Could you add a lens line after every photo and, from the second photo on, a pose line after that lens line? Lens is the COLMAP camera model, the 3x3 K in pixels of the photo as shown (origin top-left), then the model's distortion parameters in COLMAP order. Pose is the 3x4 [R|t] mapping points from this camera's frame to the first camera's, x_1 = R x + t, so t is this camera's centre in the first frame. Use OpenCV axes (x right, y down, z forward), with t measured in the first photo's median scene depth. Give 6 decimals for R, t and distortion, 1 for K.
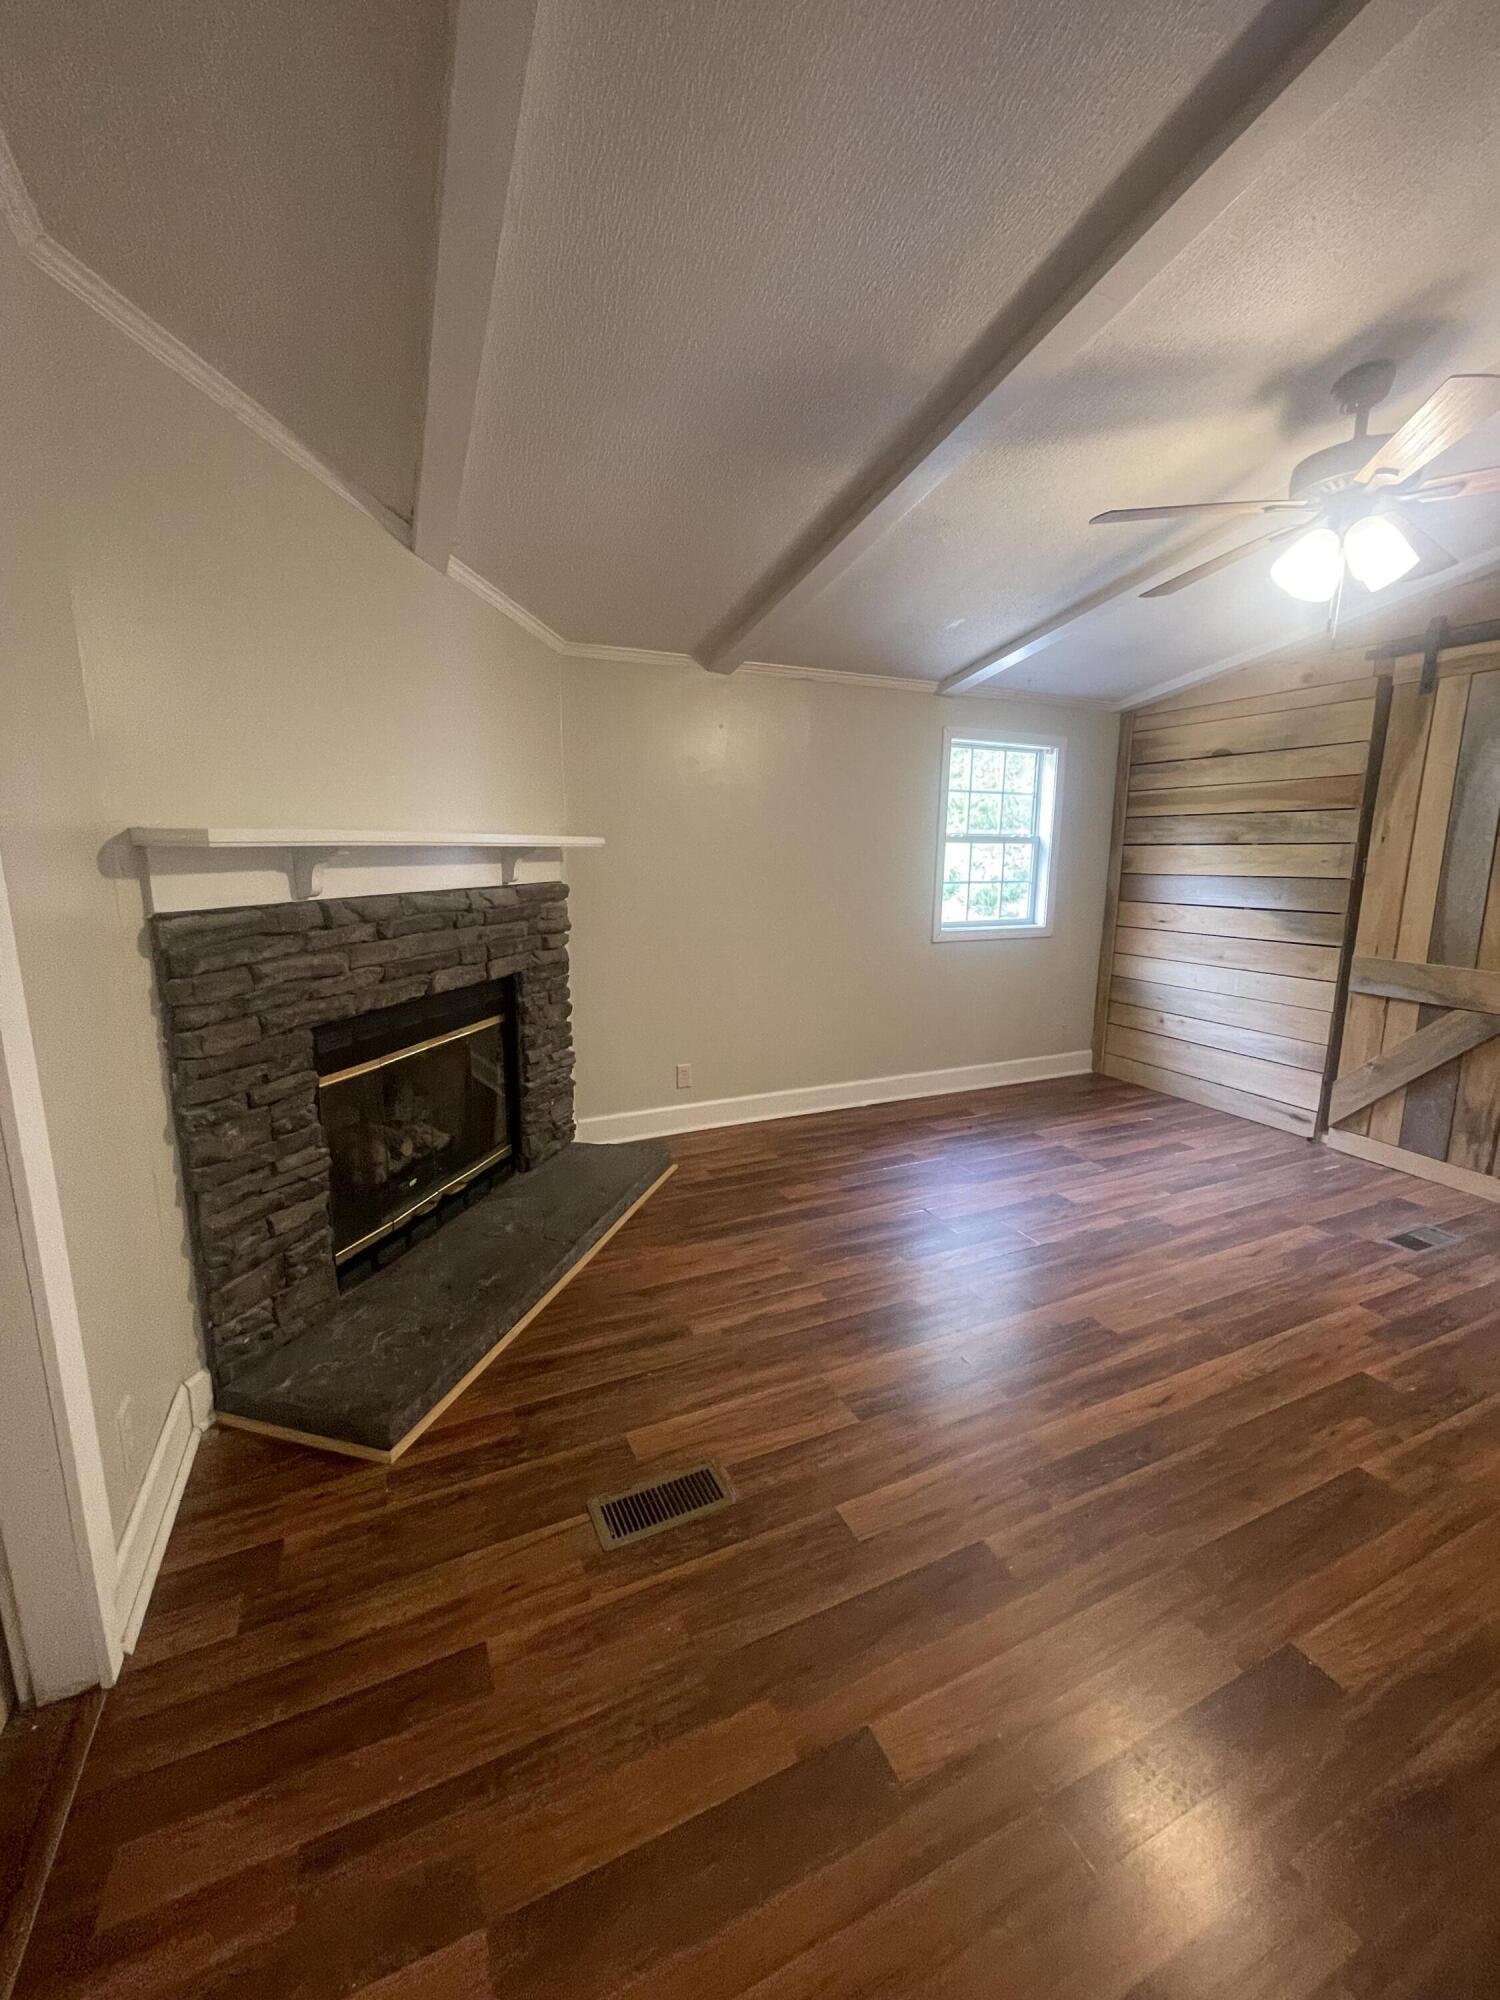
lens RADIAL K [[809.7, 0, 752.2], [0, 809.7, 993.8], [0, 0, 1]] dist [-0.001970, 0.000117]
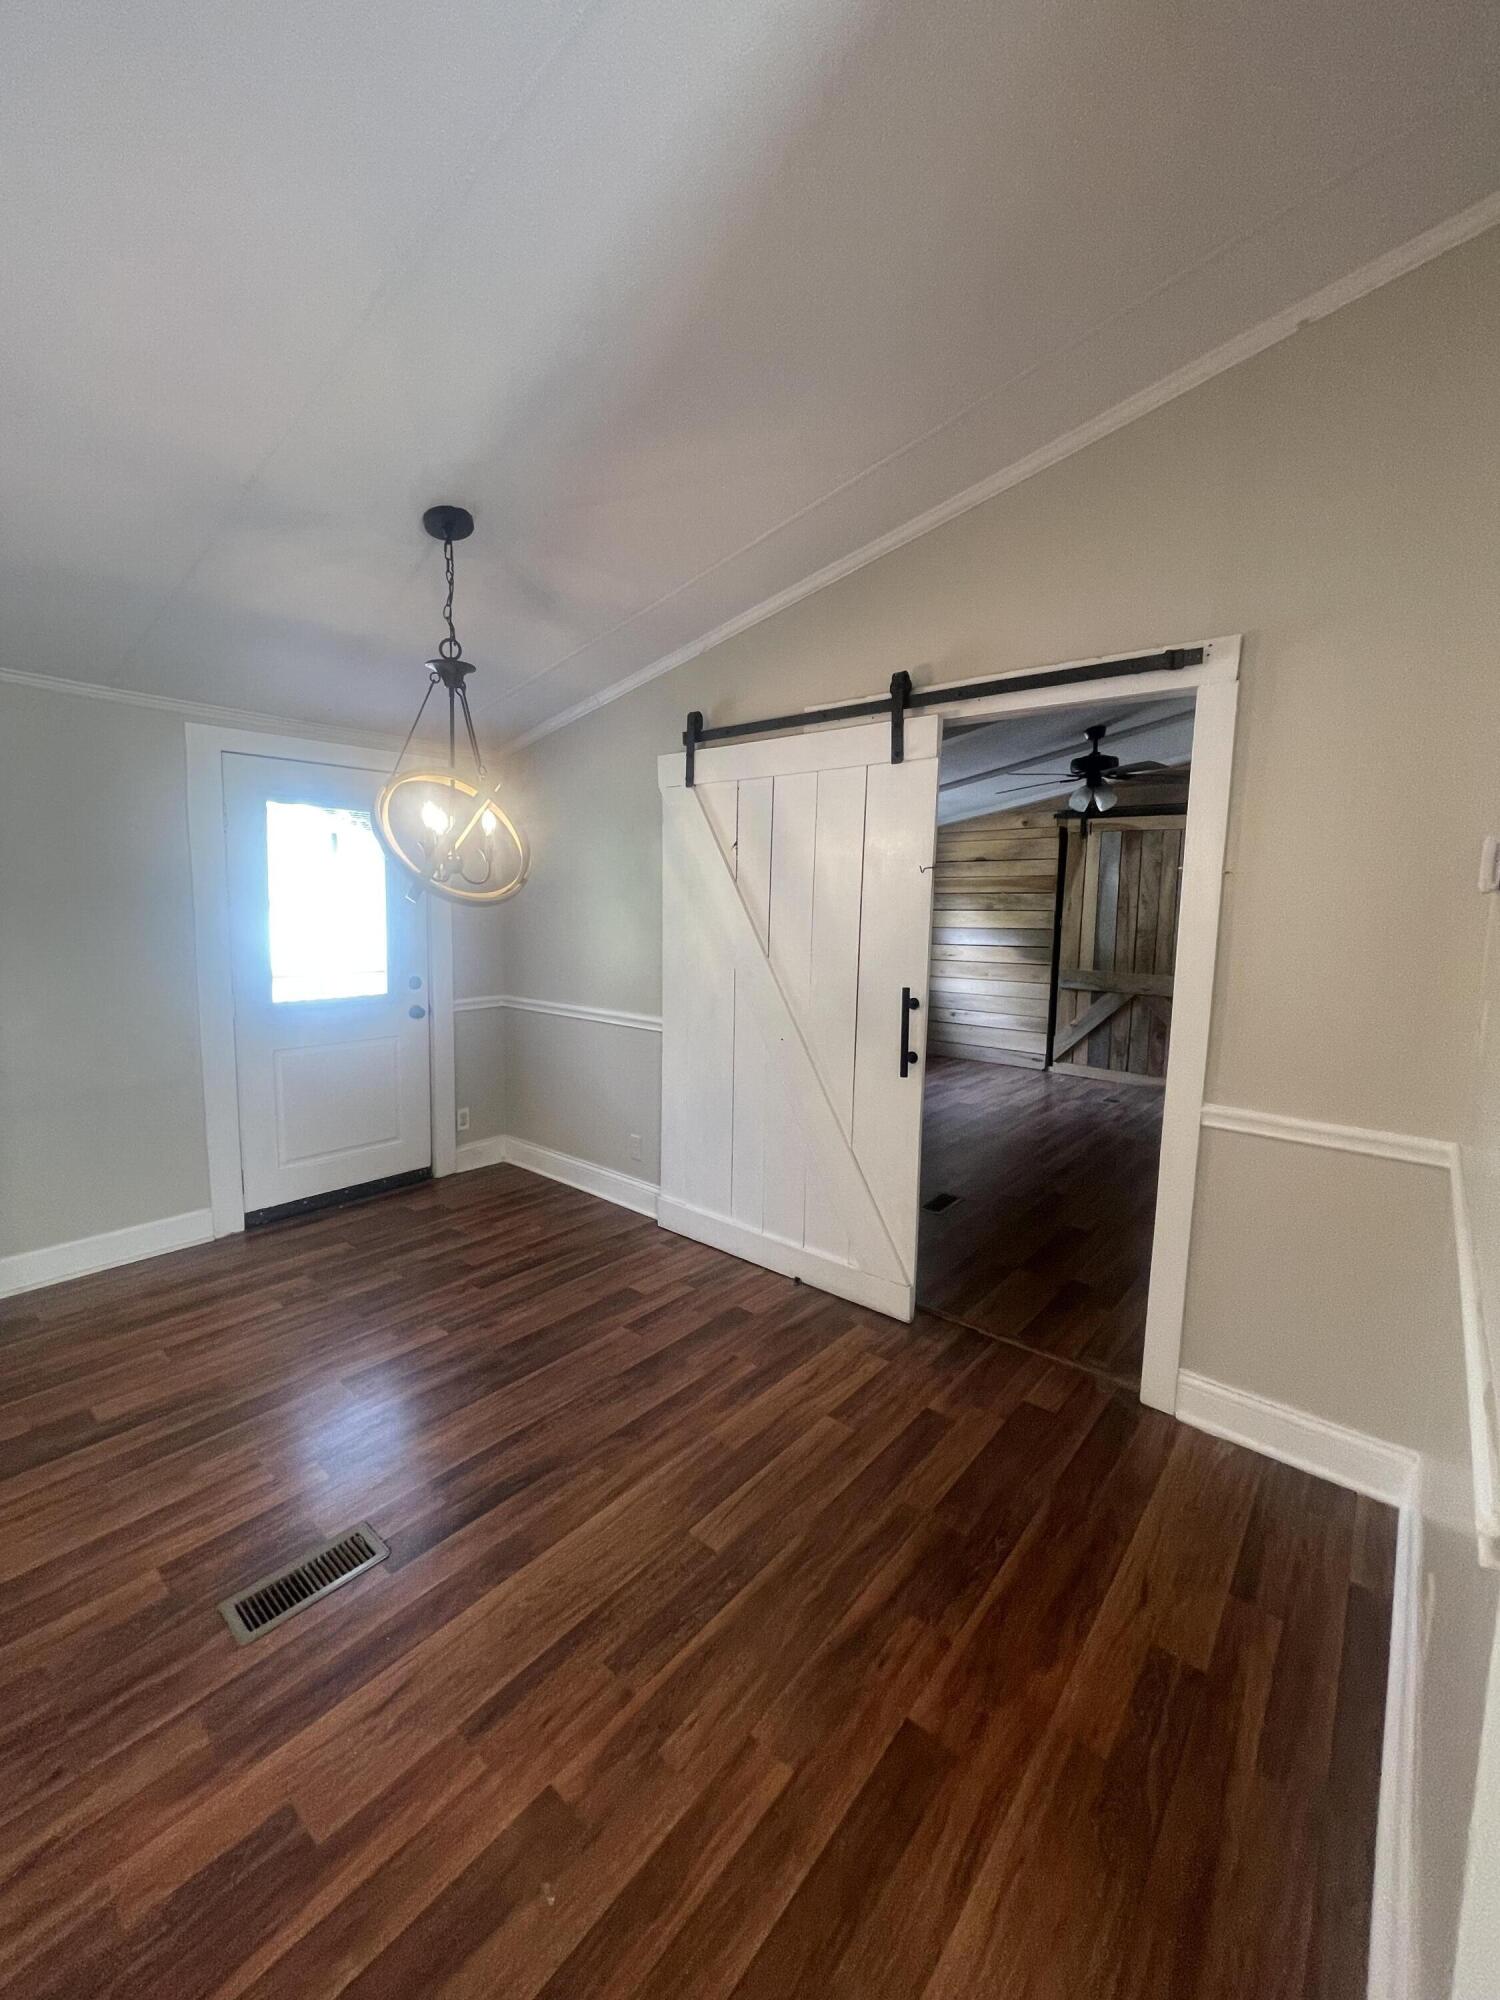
lens RADIAL K [[809.7, 0, 753.4], [0, 809.7, 985.7], [0, 0, 1]] dist [-0.001970, 0.000117]
pose [[0.905315, -0.029125, 0.423741, -0.746285], [0.061850, 0.996052, -0.063680, 0.072154], [-0.420213, 0.083859, 0.903542, -0.435853]]
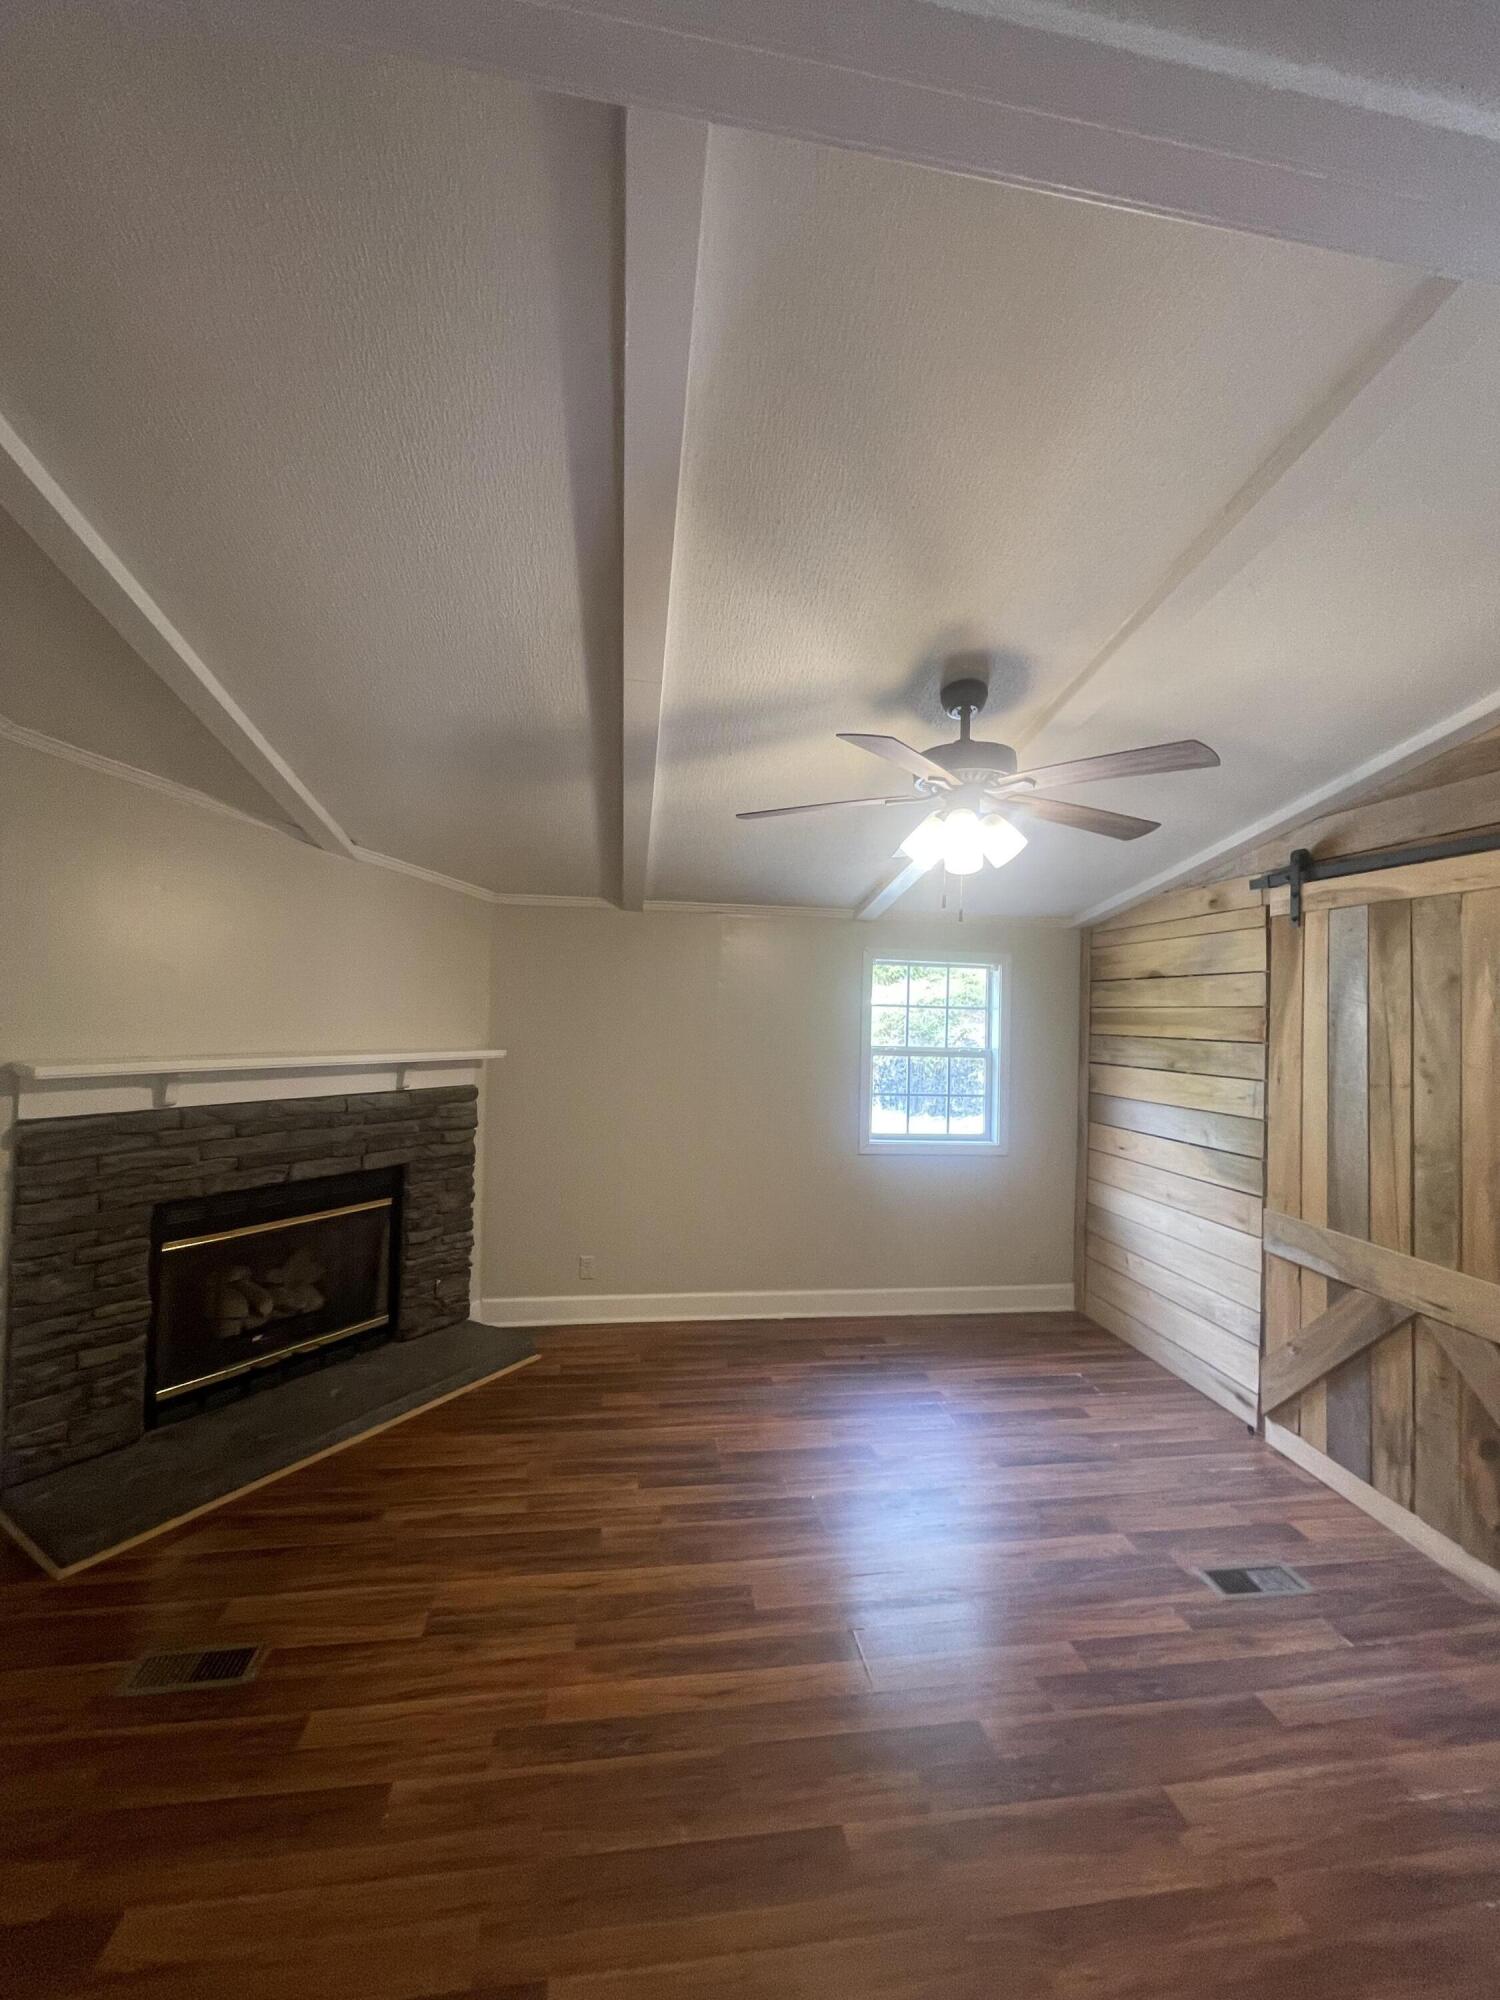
lens RADIAL K [[809.7, 0, 739.6], [0, 809.7, 998.0], [0, 0, 1]] dist [-0.001970, 0.000117]
pose [[0.958449, 0.015994, -0.284816, 0.456999], [-0.072576, 0.979246, -0.189237, -0.066596], [0.275878, 0.202045, 0.939718, -0.025302]]
